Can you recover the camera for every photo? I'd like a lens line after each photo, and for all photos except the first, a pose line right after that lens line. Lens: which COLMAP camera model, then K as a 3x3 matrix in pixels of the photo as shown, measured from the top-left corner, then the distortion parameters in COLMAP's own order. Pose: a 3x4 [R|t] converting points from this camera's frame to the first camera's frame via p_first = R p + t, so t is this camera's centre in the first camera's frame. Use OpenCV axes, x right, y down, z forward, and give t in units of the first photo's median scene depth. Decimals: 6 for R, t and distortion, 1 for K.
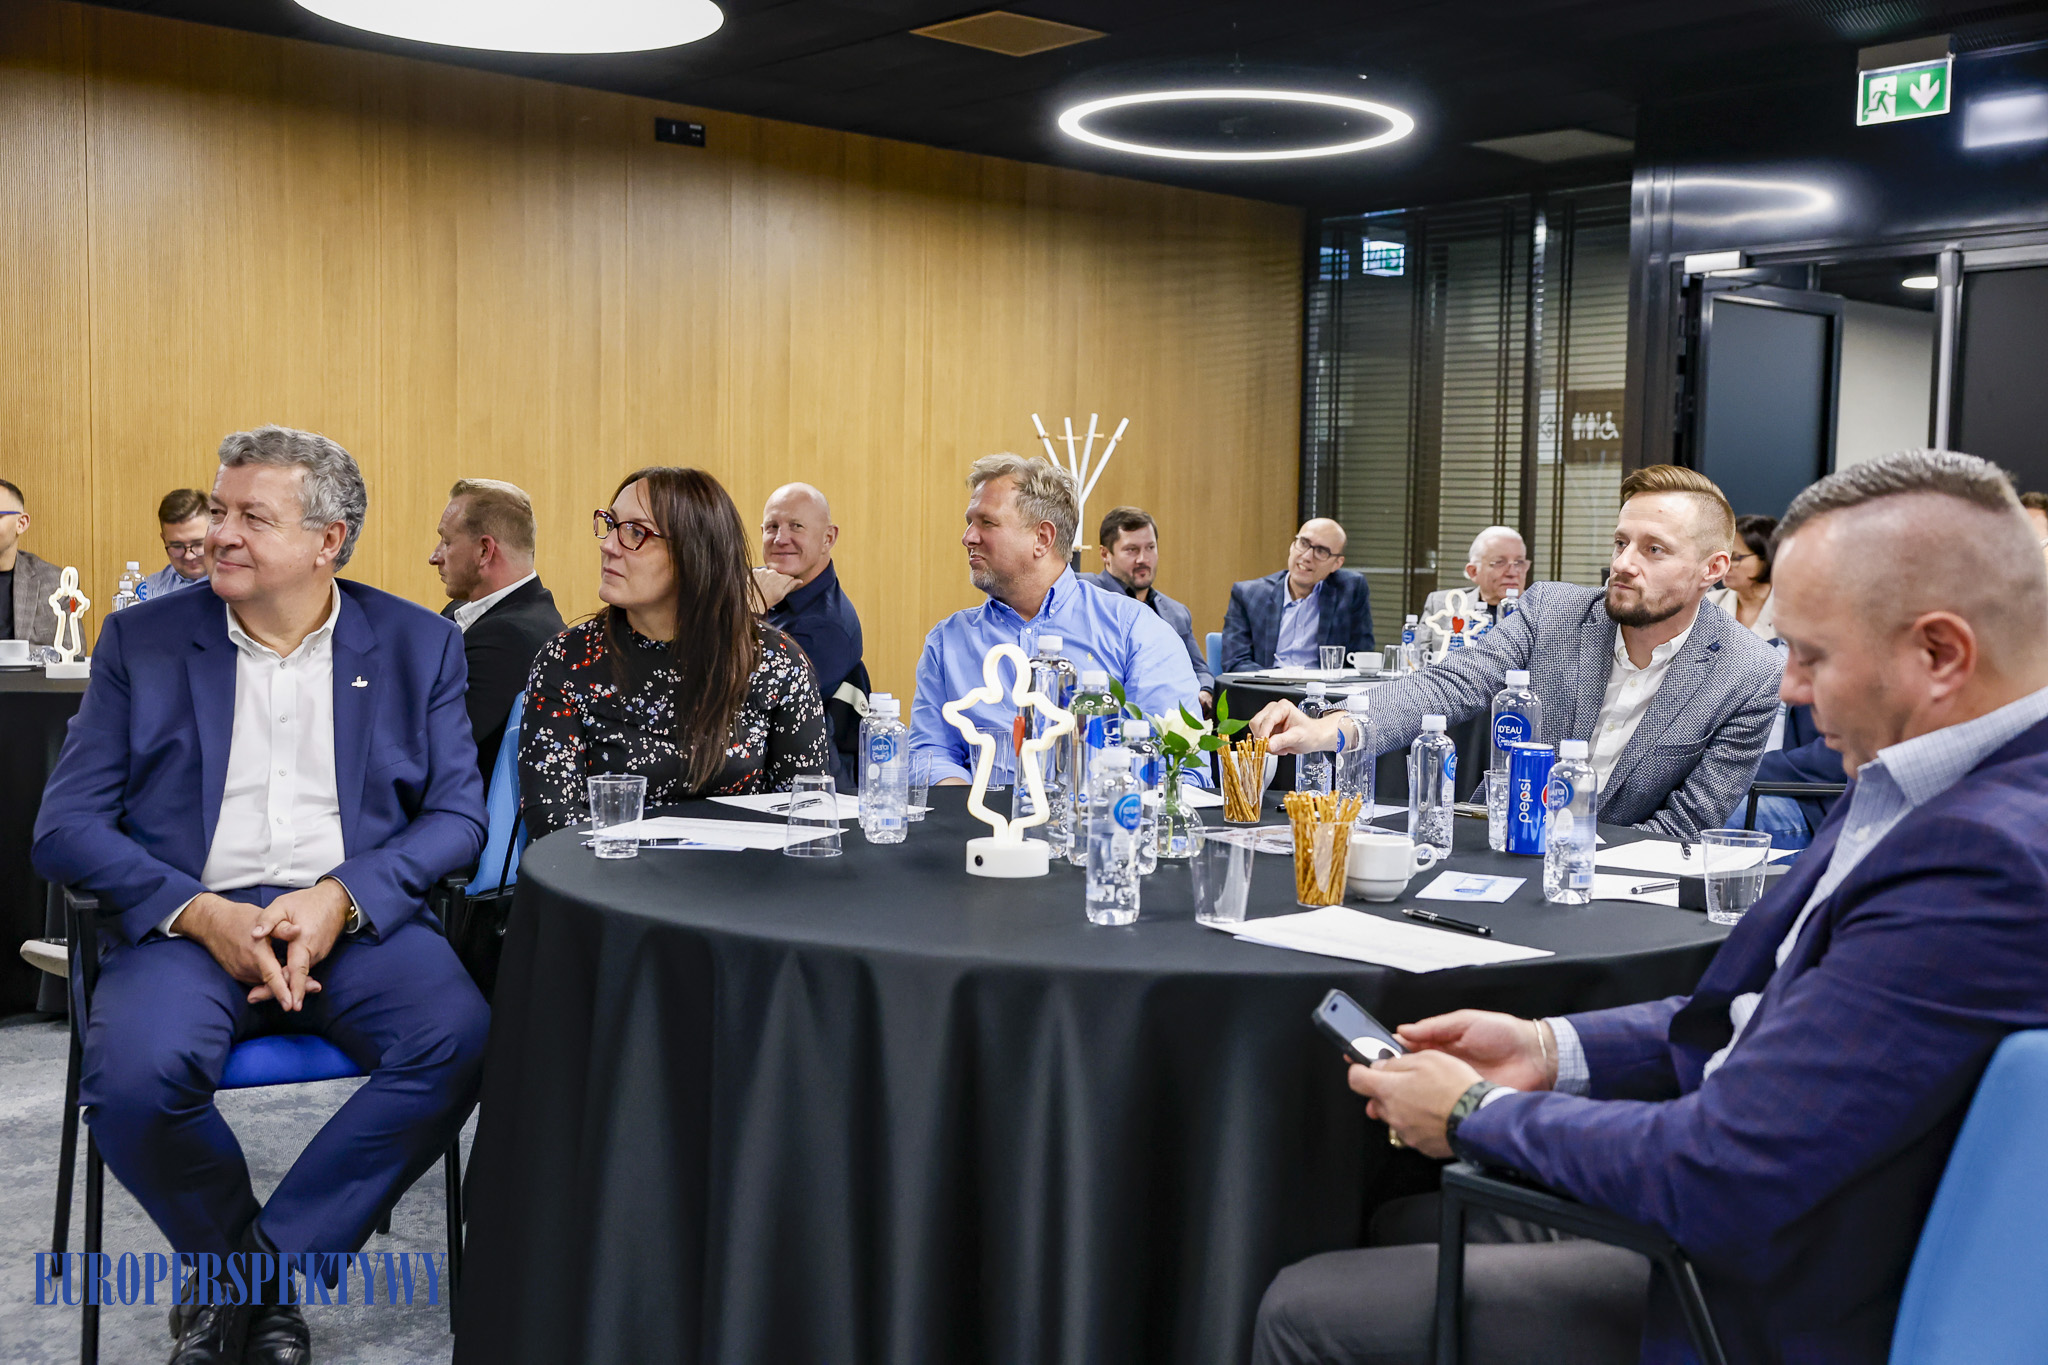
lens RADIAL K [[2440.3, 0, 1029.5], [0, 2440.3, 716.3], [0, 0, 1]] dist [0.012439, 0.998474]
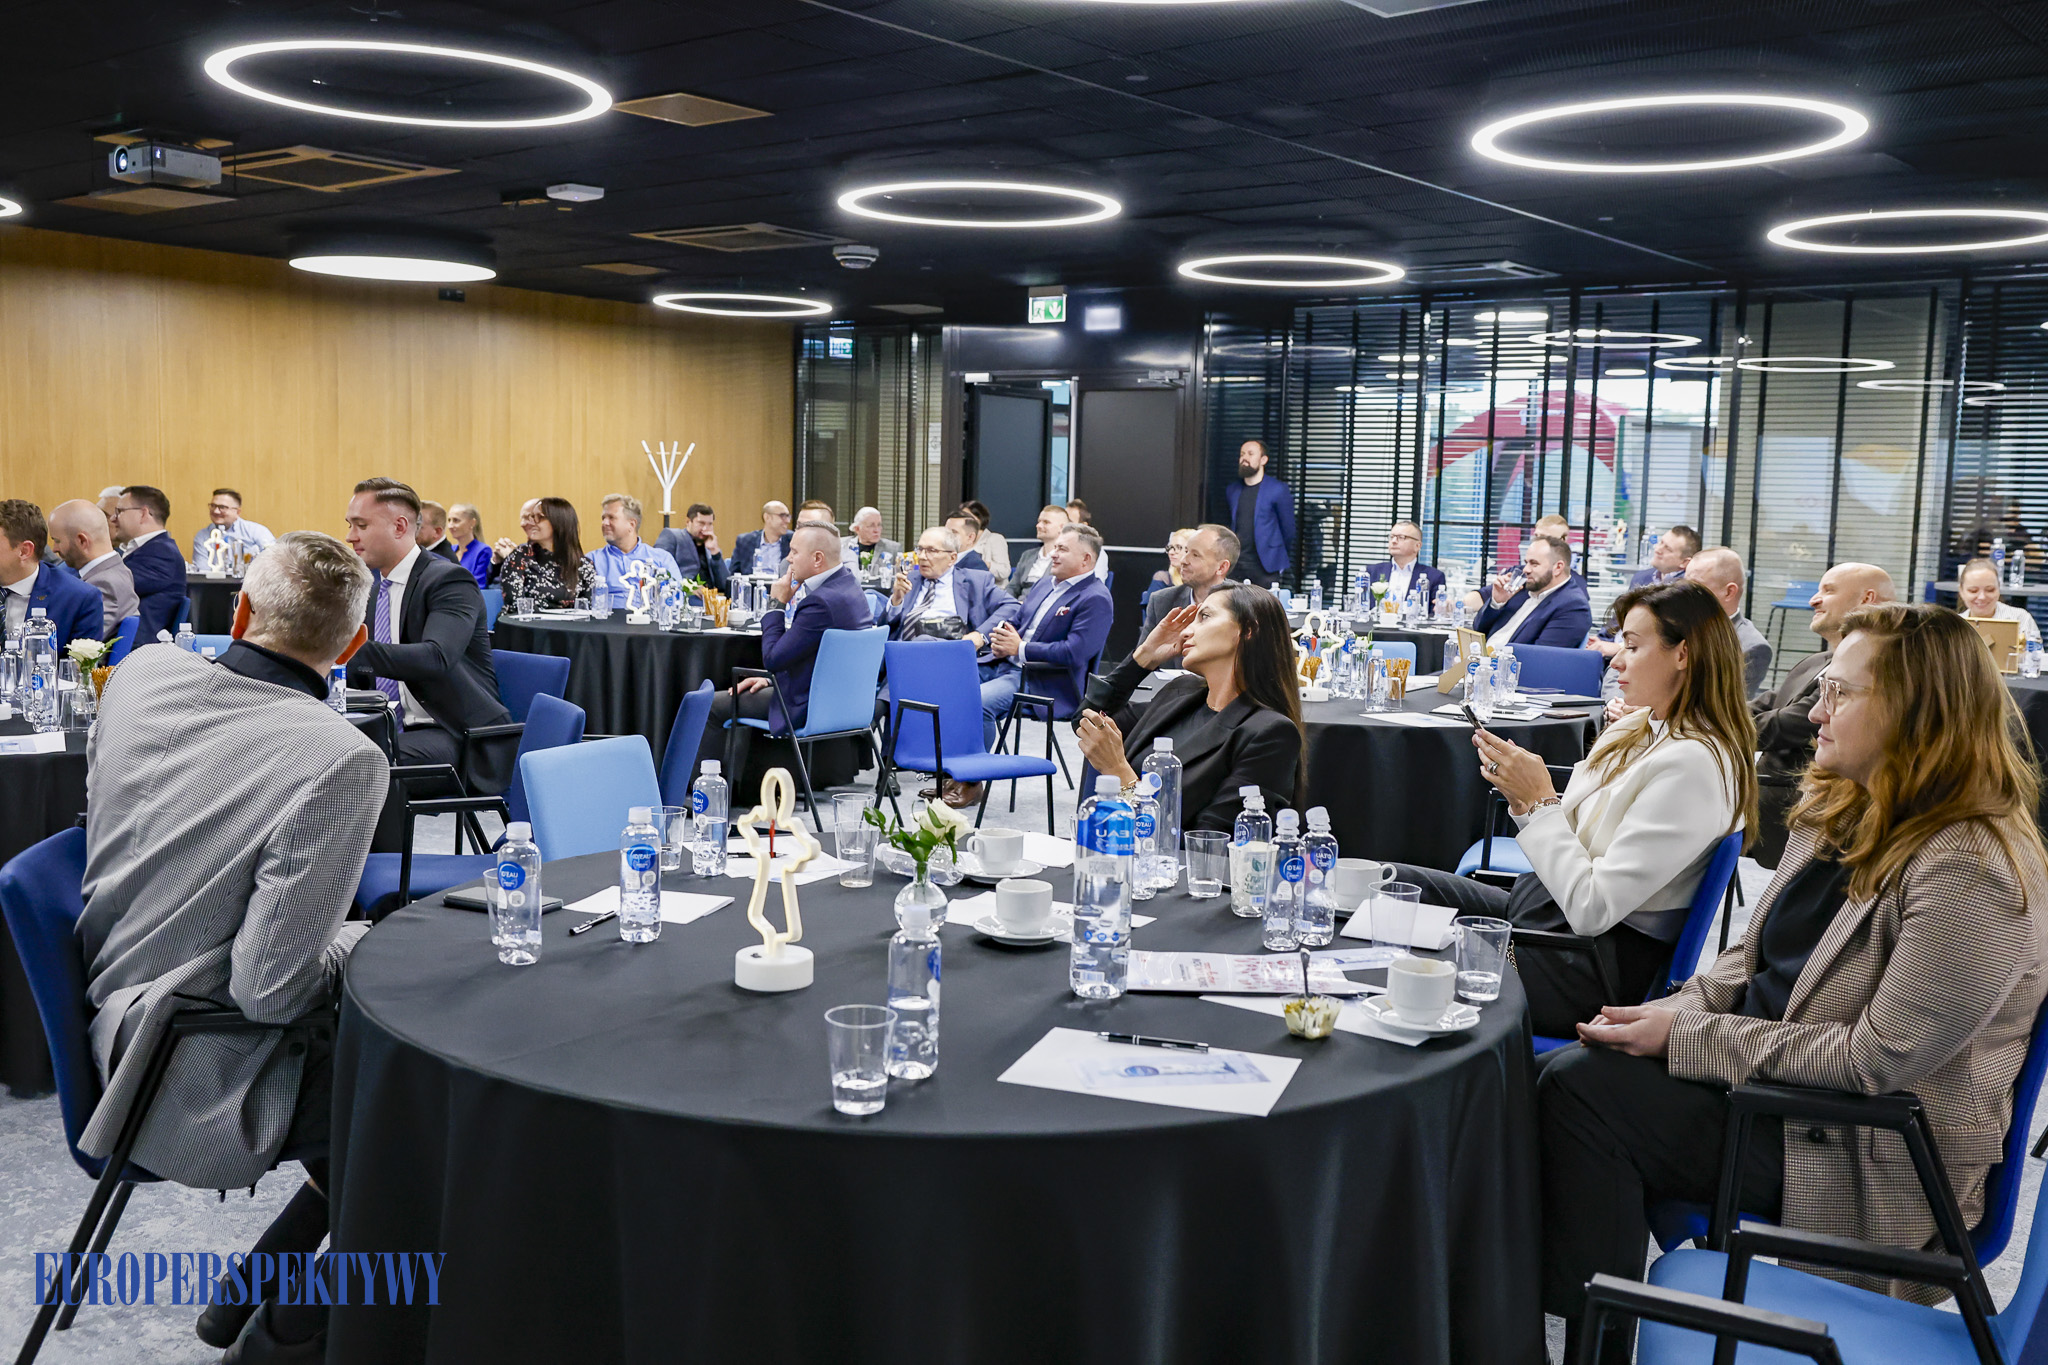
lens RADIAL K [[1929.9, 0, 1021.6], [0, 1929.9, 690.1], [0, 0, 1]] dist [-0.126674, 0.356484]
pose [[0.980333, -0.015728, 0.196723, -0.006169], [0.010474, 0.999561, 0.027720, 0.028790], [-0.197073, -0.025115, 0.980067, -0.508359]]
